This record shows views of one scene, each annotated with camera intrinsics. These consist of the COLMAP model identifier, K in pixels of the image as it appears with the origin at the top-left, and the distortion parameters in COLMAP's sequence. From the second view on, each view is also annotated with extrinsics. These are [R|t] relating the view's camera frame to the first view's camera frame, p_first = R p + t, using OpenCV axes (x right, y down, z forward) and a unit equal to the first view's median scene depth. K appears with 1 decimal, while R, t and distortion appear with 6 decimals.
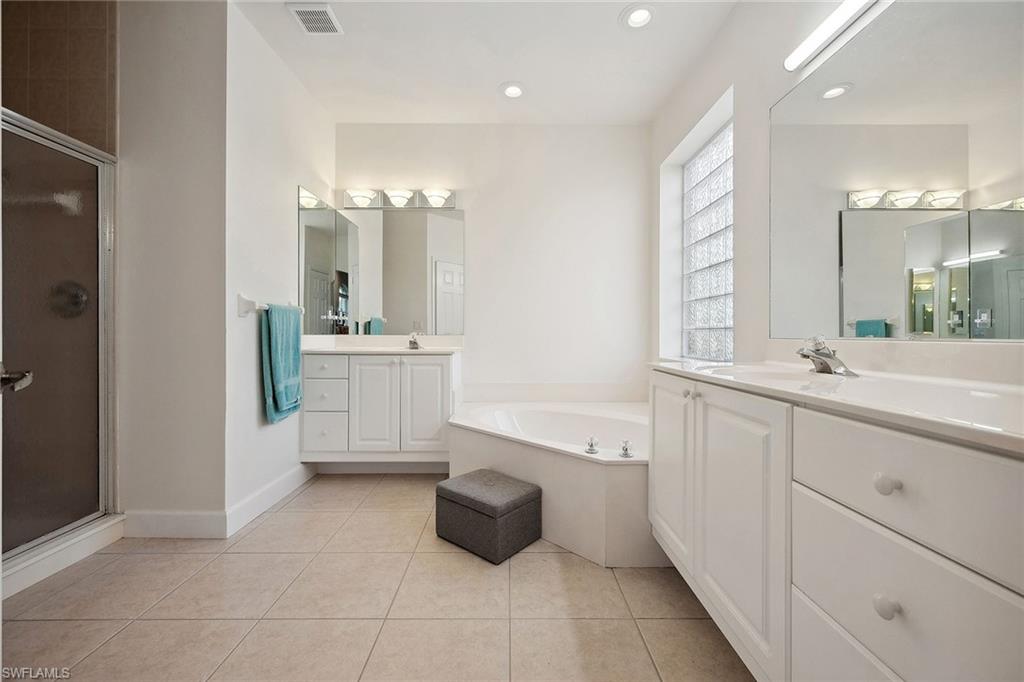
lens RADIAL K [[413.5, 0, 512.0], [0, 413.5, 334.4], [0, 0, 1]] dist [0.002629, -0.000155]
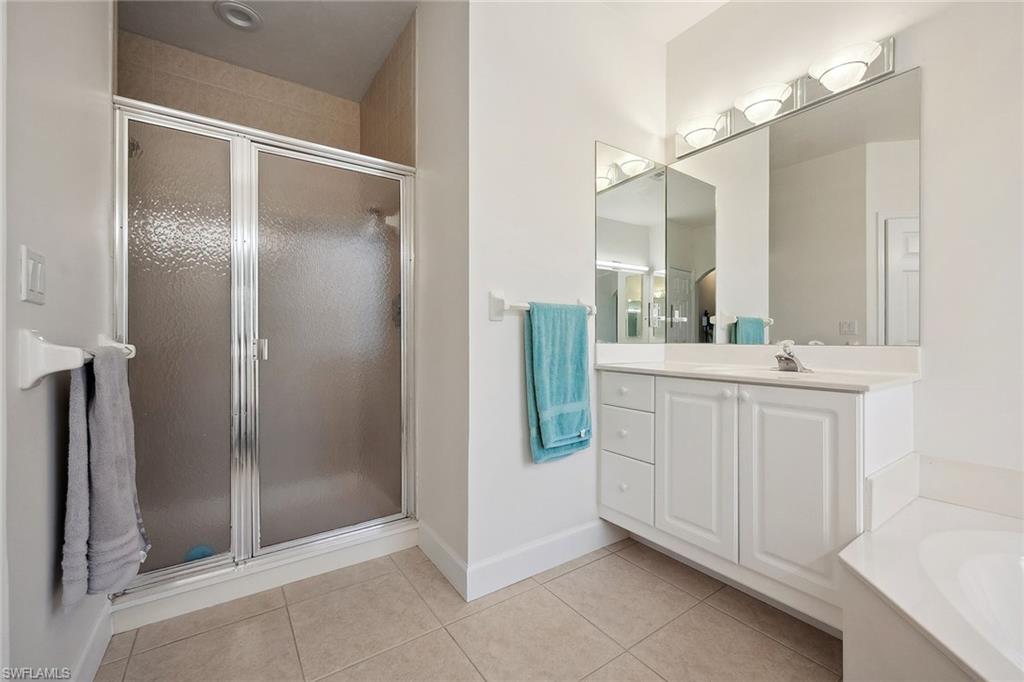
lens RADIAL K [[413.5, 0, 499.6], [0, 413.5, 340.2], [0, 0, 1]] dist [0.002629, -0.000155]
pose [[0.557189, 0.000017, -0.830386, -0.000155], [-0.002703, 0.999995, -0.001793, -0.003414], [0.830381, 0.003244, 0.557186, 0.474319]]
